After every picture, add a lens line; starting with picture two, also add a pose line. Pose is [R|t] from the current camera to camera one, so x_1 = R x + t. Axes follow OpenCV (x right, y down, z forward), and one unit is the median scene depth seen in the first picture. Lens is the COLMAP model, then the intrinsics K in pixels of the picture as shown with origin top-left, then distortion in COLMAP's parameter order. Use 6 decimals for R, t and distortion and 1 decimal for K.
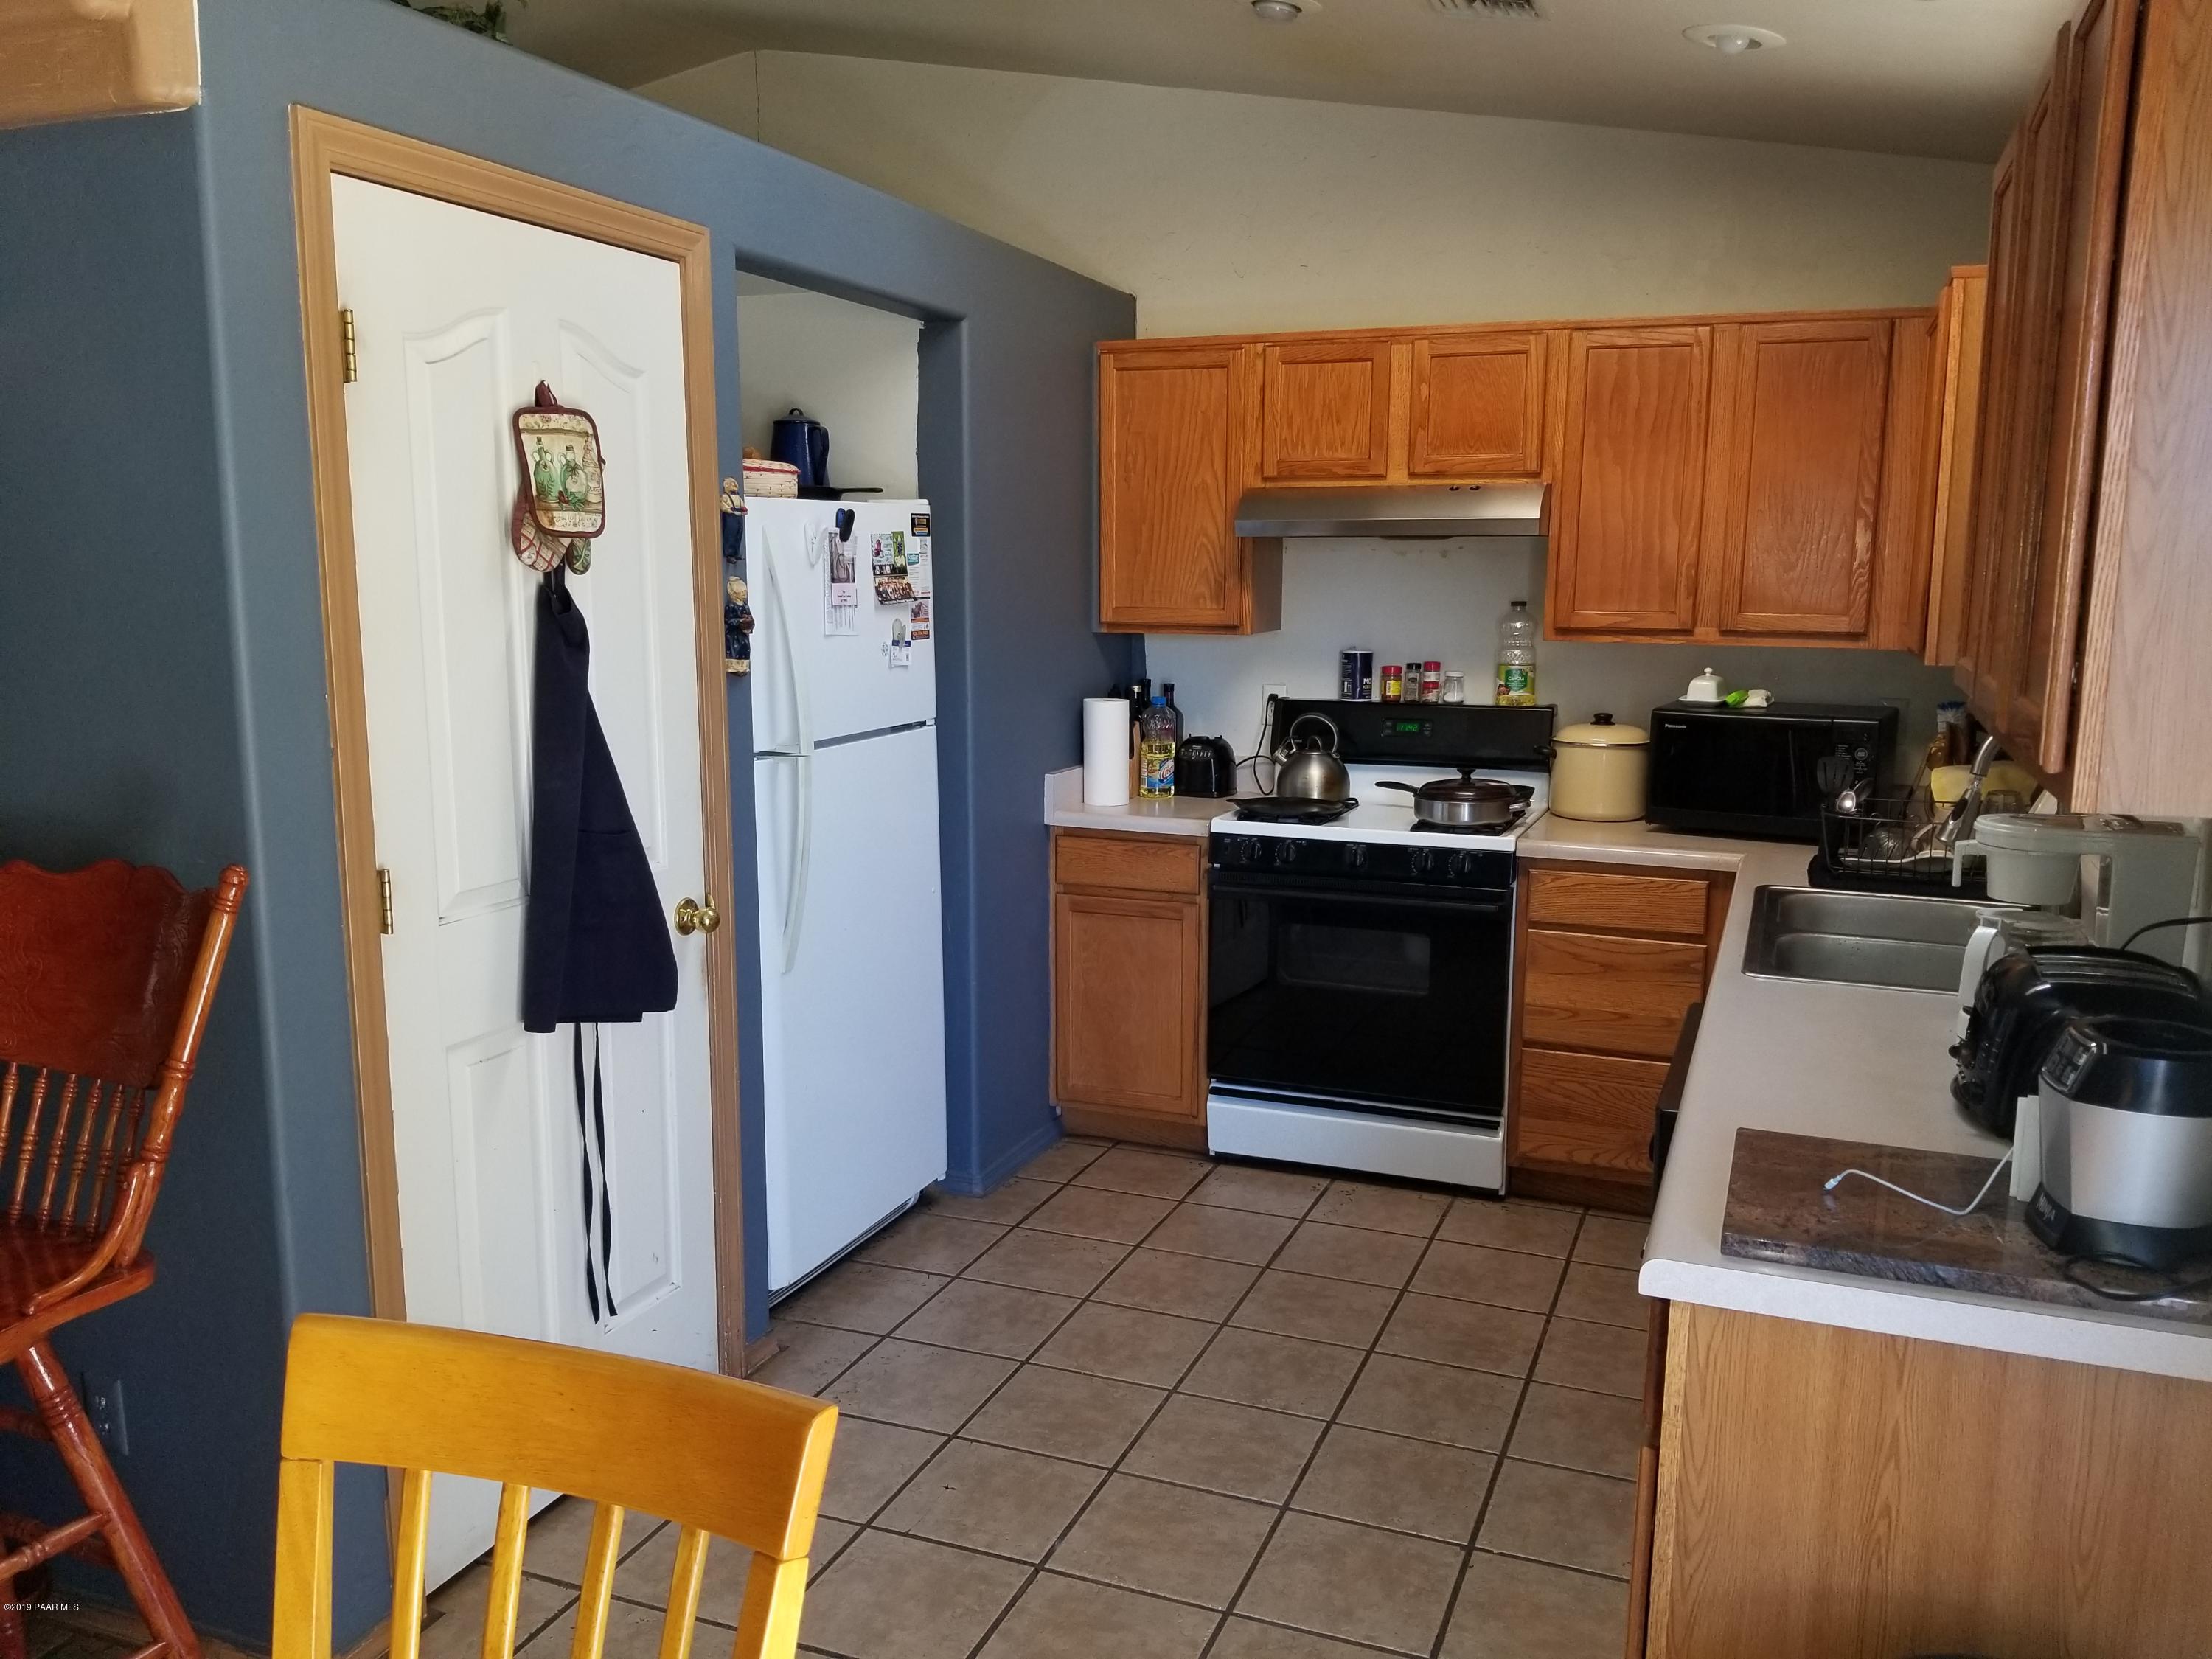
lens RADIAL K [[1719.4, 0, 1136.2], [0, 1719.4, 861.2], [0, 0, 1]] dist [0.080066, -0.136459]
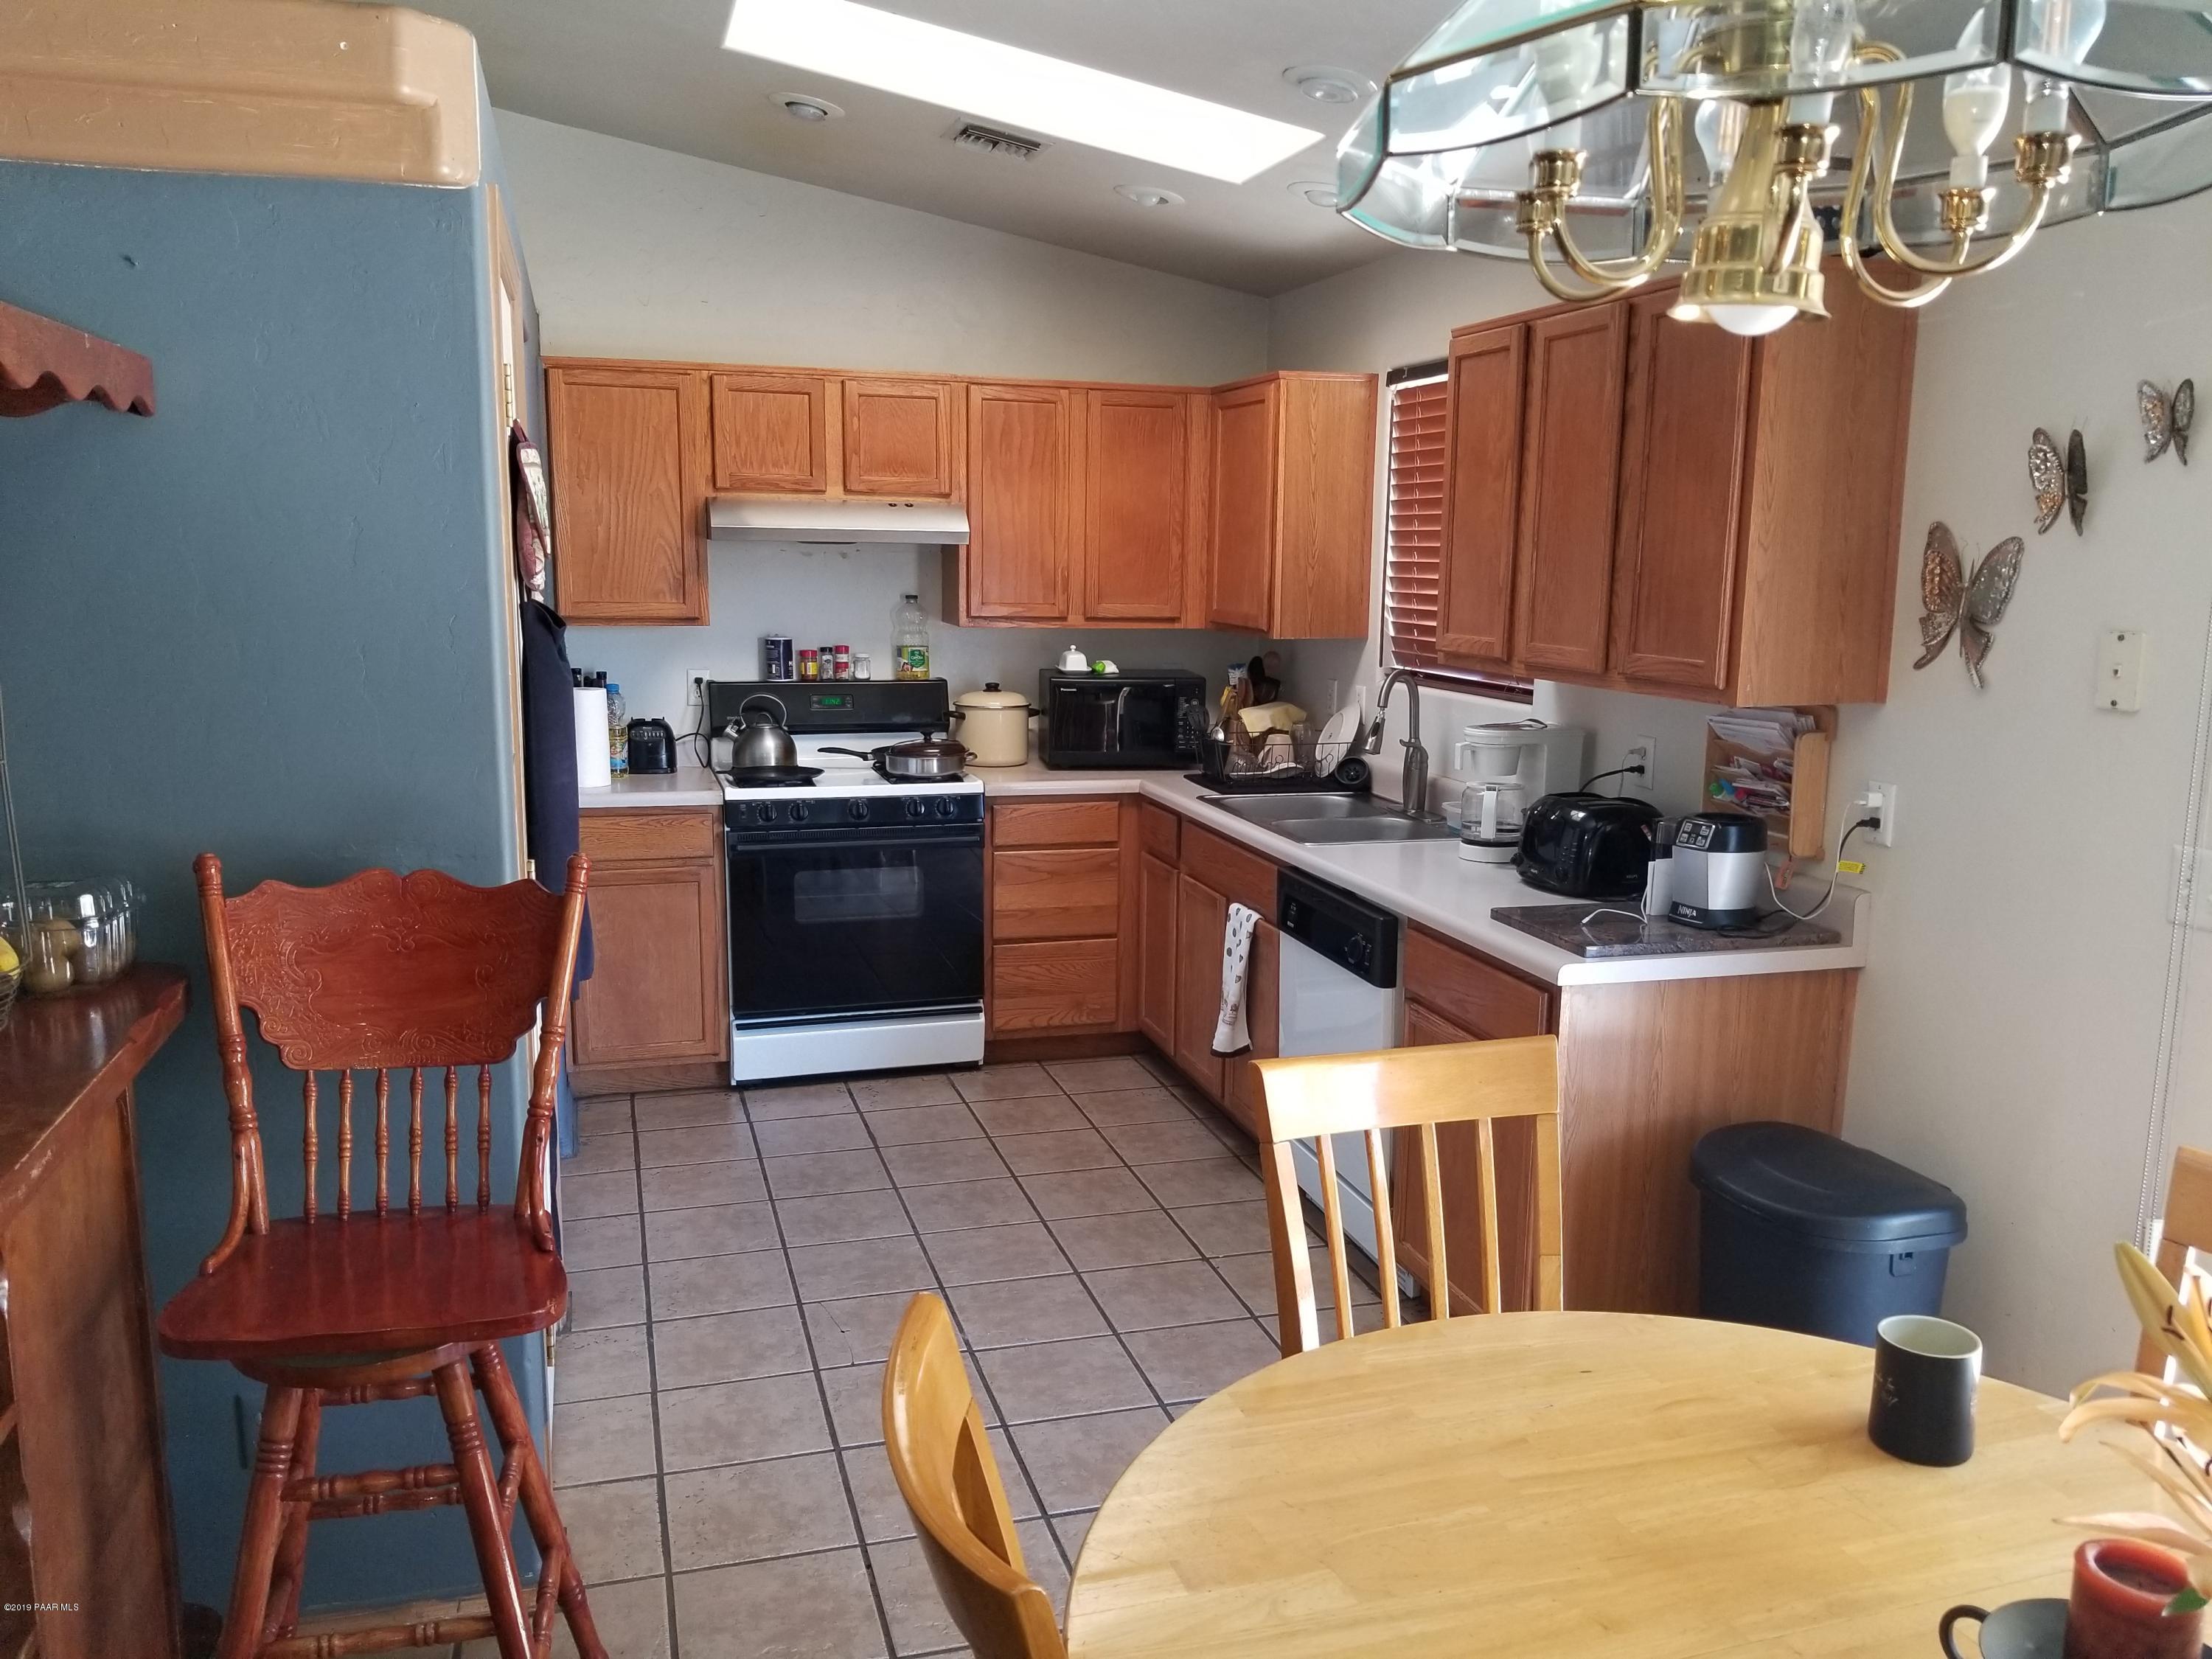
lens RADIAL K [[1713.6, 0, 1129.4], [0, 1713.6, 848.5], [0, 0, 1]] dist [0.091687, -0.160668]
pose [[0.787981, -0.102690, 0.607076, -0.440329], [0.097713, 0.994354, 0.041369, -0.006027], [-0.607897, 0.026721, 0.793567, -0.068210]]
